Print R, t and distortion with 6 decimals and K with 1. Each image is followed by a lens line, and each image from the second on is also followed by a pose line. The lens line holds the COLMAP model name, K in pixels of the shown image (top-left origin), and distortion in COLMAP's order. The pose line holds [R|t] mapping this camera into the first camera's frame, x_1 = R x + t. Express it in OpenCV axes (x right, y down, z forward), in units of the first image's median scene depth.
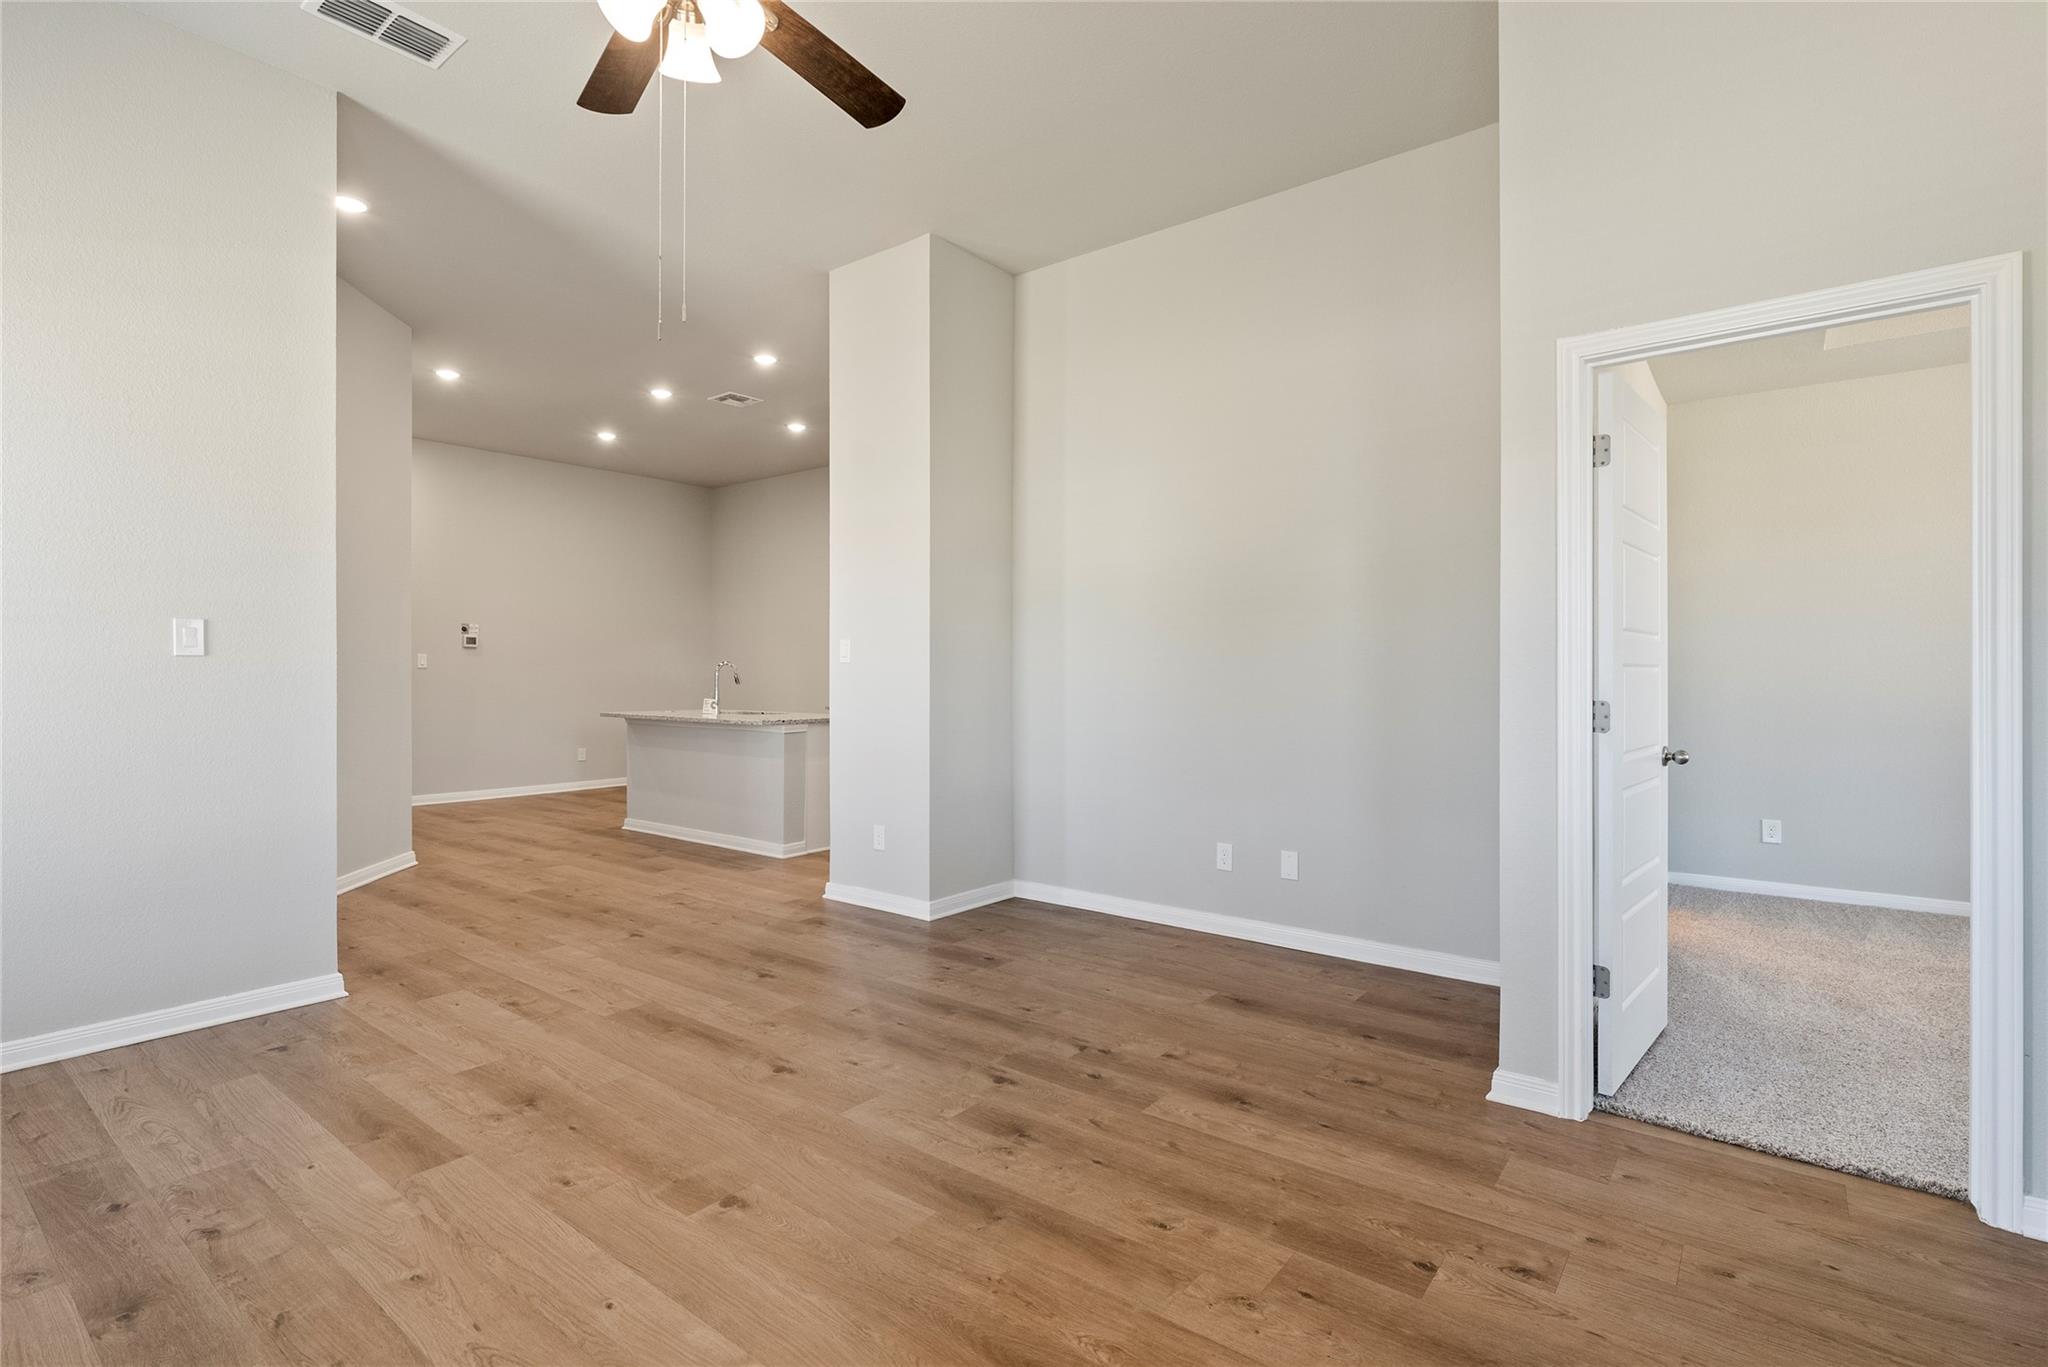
lens RADIAL K [[961.1, 0, 1024.0], [0, 961.1, 670.9], [0, 0, 1]] dist [0.001603, 0.001298]
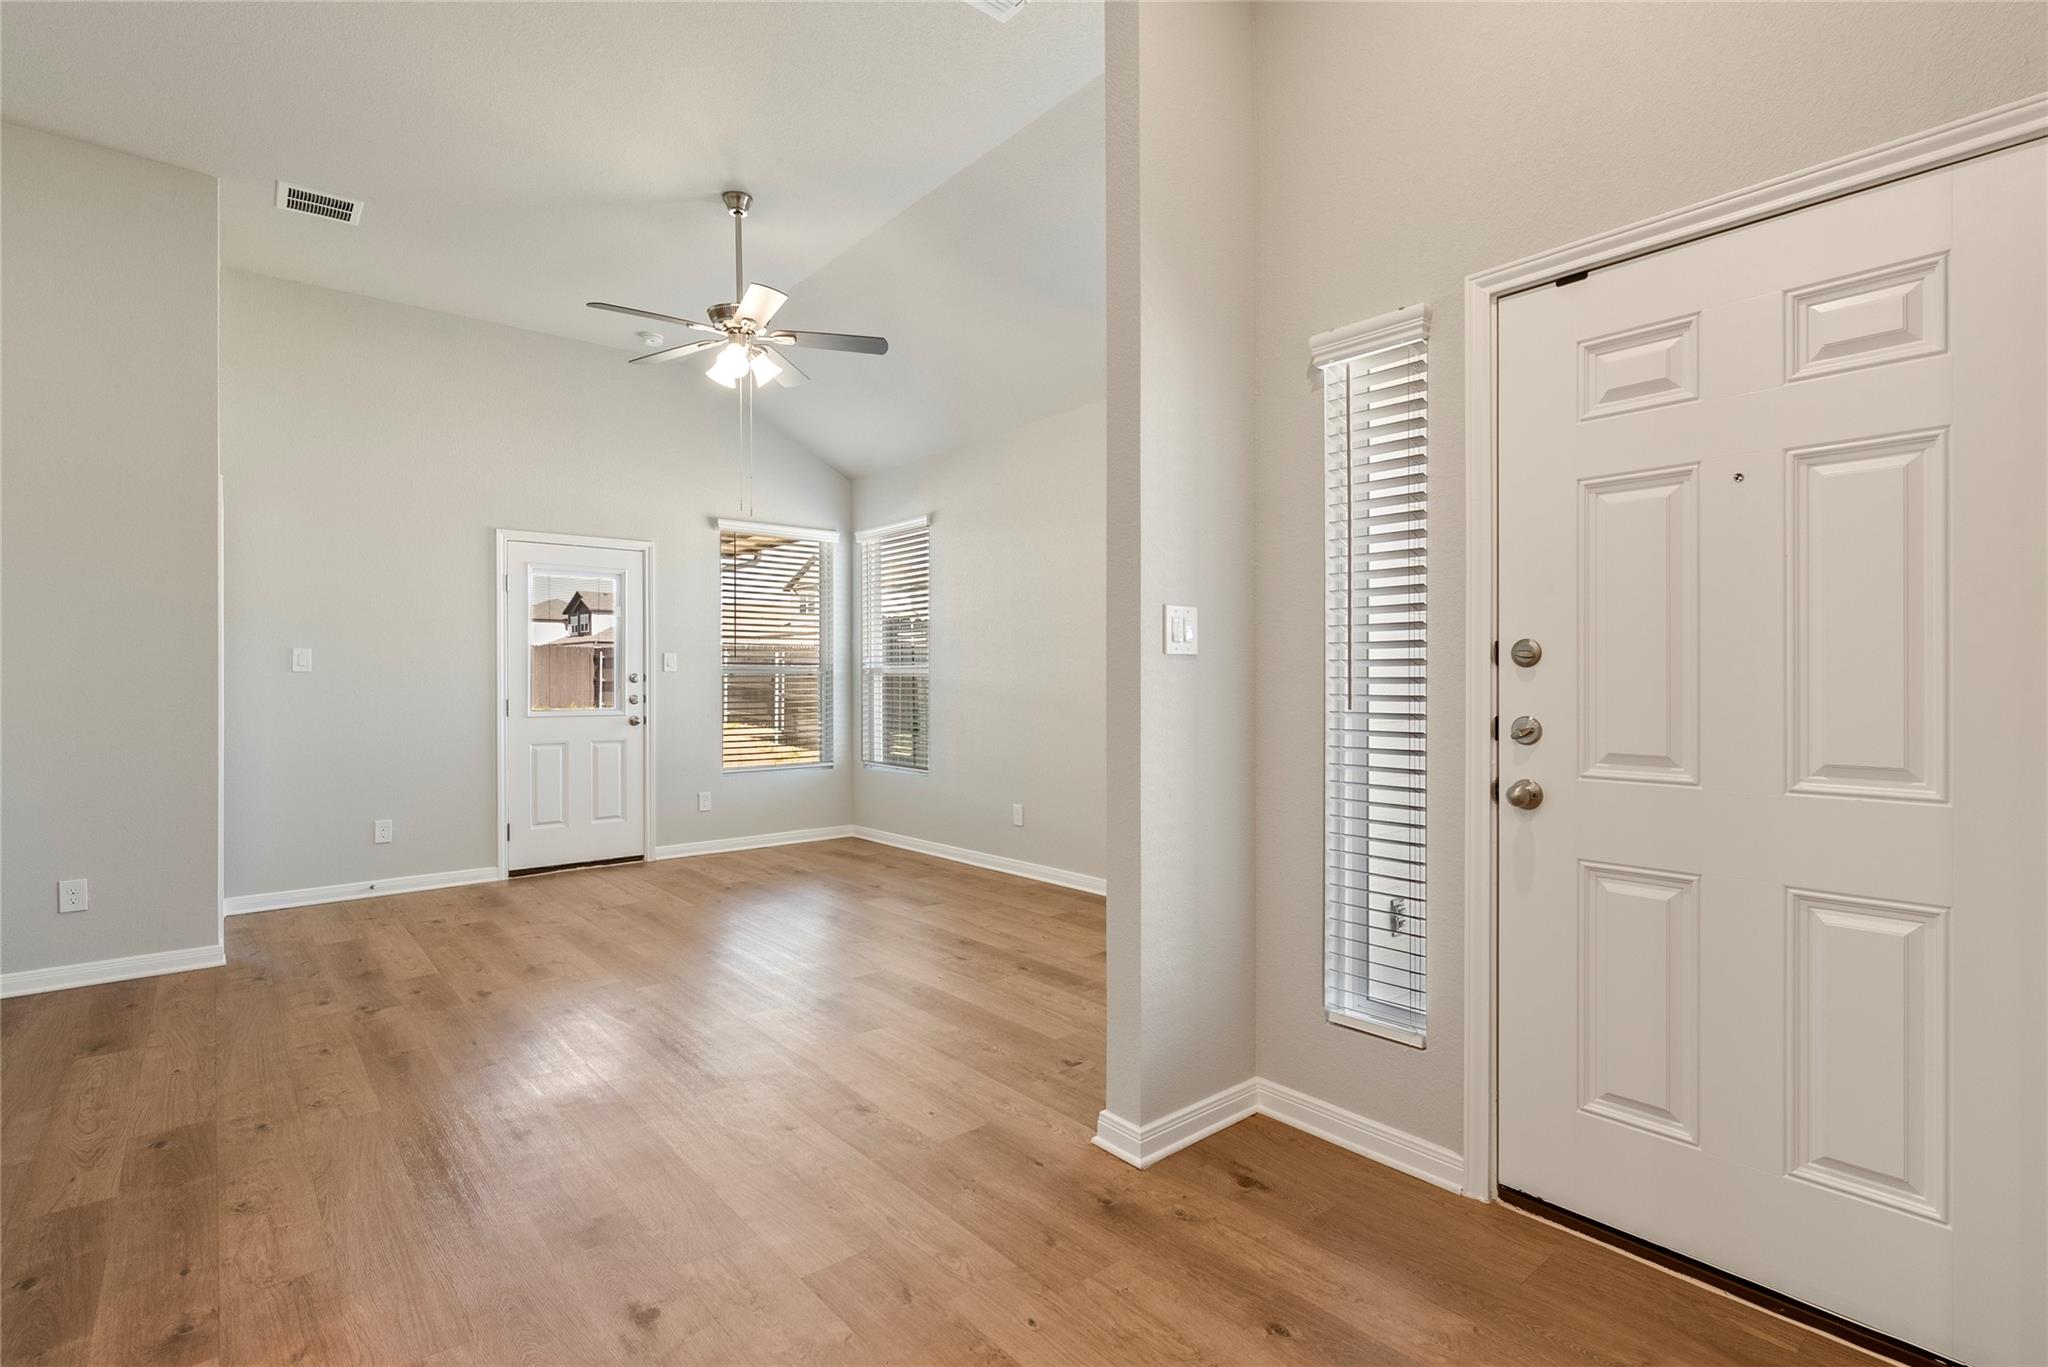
lens RADIAL K [[961.1, 0, 1021.9], [0, 961.1, 678.3], [0, 0, 1]] dist [0.001603, 0.001298]
pose [[-0.978152, 0.005060, 0.207831, -0.928947], [0.004125, 0.999979, -0.004933, 0.009257], [-0.207852, -0.003968, -0.978152, 1.961930]]
